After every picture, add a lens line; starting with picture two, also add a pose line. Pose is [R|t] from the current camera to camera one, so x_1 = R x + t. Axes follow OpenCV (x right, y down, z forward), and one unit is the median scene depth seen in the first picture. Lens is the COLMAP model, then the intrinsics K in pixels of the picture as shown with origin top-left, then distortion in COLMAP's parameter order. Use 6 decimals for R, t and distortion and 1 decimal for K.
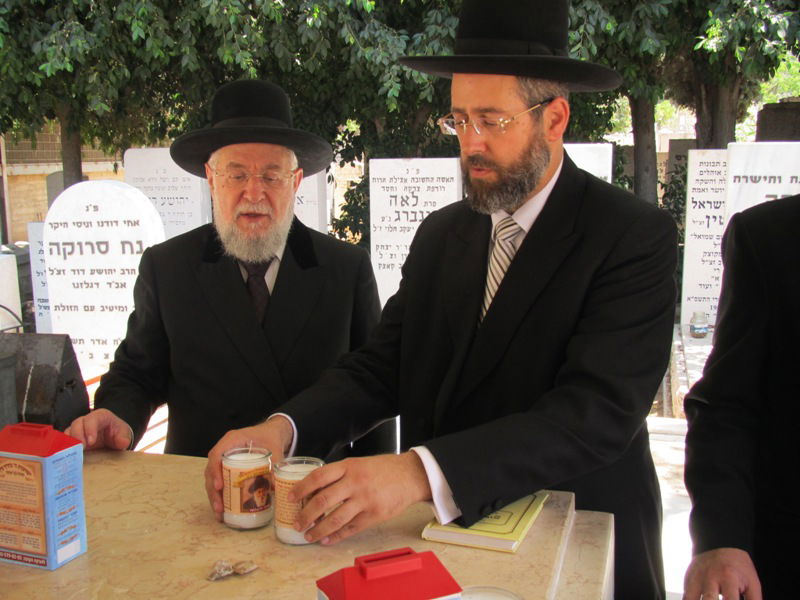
lens RADIAL K [[867.0, 0, 400.0], [0, 867.0, 300.0], [0, 0, 1]] dist [-0.022479, -0.011318]
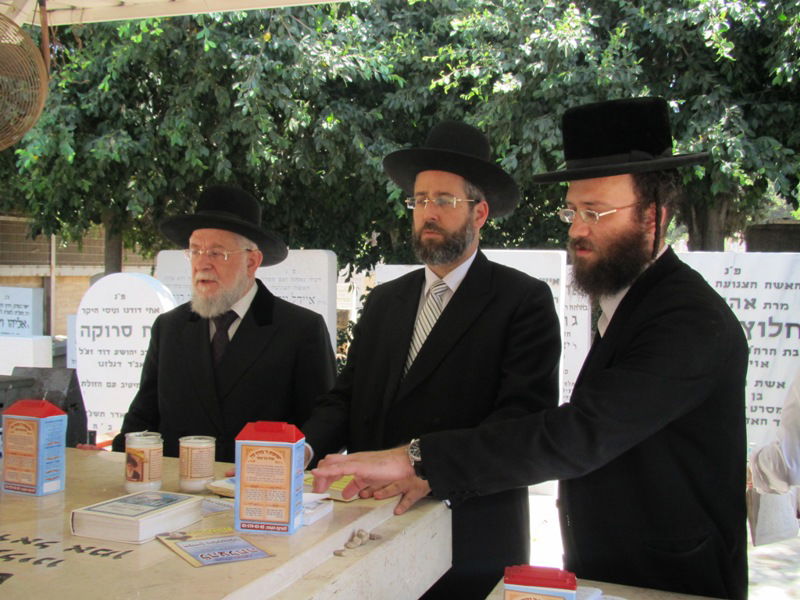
lens RADIAL K [[872.1, 0, 400.0], [0, 872.1, 300.0], [0, 0, 1]] dist [-0.013362, -0.043152]
pose [[0.998419, 0.028435, -0.048490, 0.051229], [-0.034637, 0.990606, -0.132286, 0.027804], [0.044273, 0.133757, 0.990025, -0.091380]]
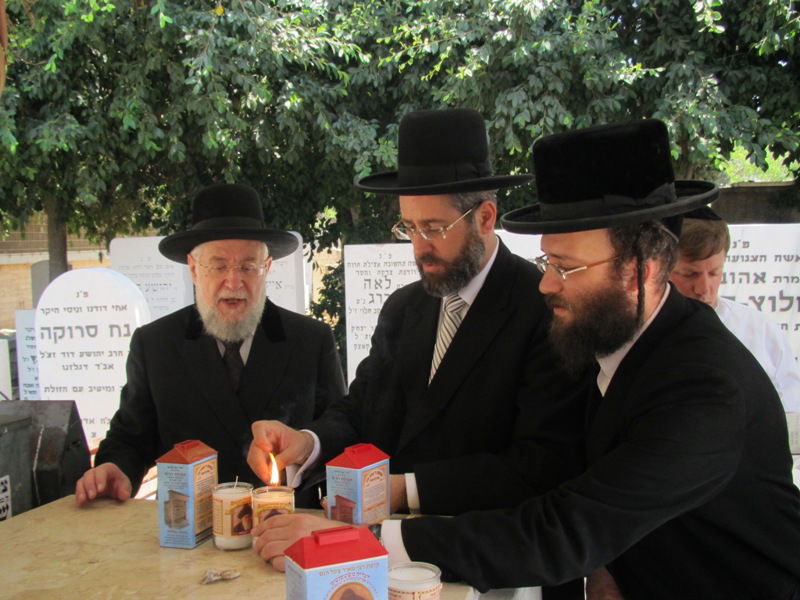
lens RADIAL K [[868.0, 0, 400.0], [0, 868.0, 300.0], [0, 0, 1]] dist [-0.020862, -0.001772]
pose [[0.999631, -0.014728, 0.022818, 0.007508], [0.016867, 0.995181, -0.096597, 0.007488], [-0.021285, 0.096946, 0.995062, -0.050218]]
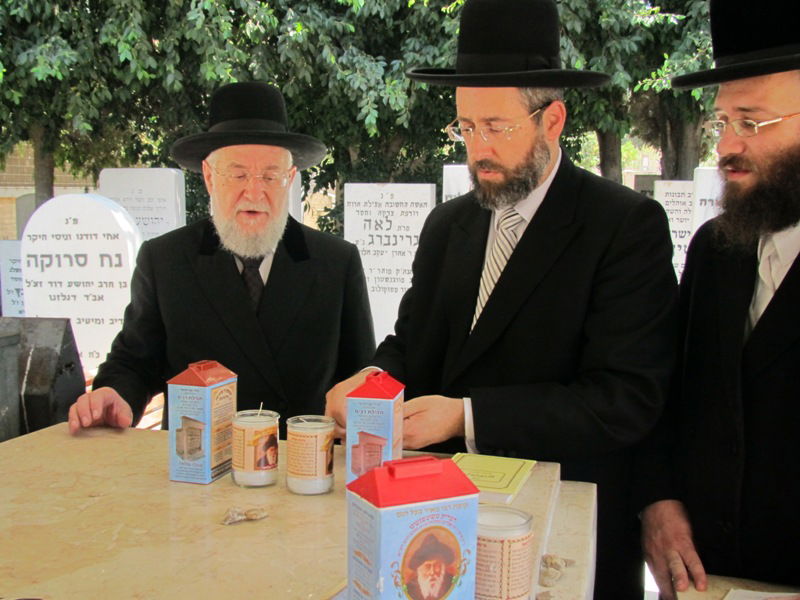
lens RADIAL K [[867.0, 0, 400.0], [0, 867.0, 300.0], [0, 0, 1]] dist [-0.022479, -0.011318]
pose [[0.999035, 0.017586, 0.040238, -0.009155], [-0.015896, 0.998993, -0.041945, 0.016088], [-0.040935, 0.041265, 0.998309, -0.013435]]
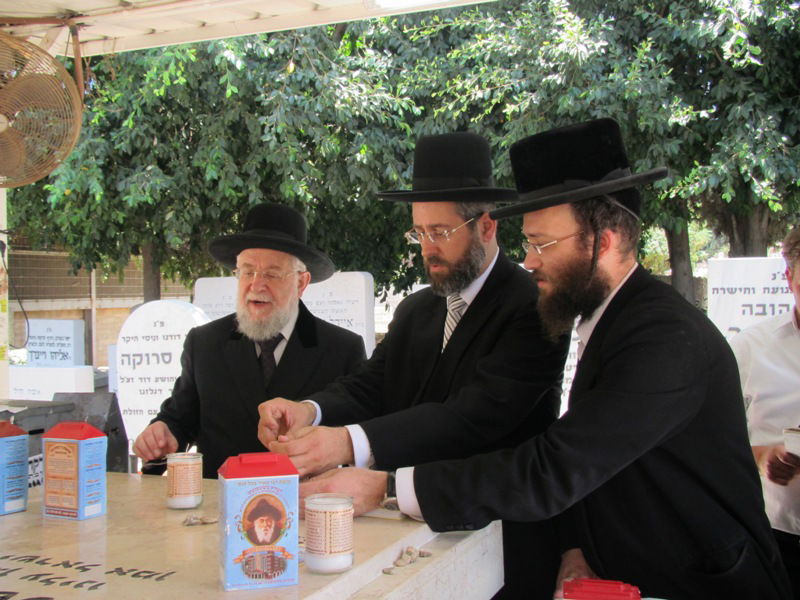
lens RADIAL K [[872.1, 0, 400.0], [0, 872.1, 300.0], [0, 0, 1]] dist [-0.013362, -0.043152]
pose [[0.995863, -0.005462, -0.090707, 0.049307], [-0.008998, 0.987359, -0.158245, 0.031204], [0.090425, 0.158406, 0.983225, -0.083346]]
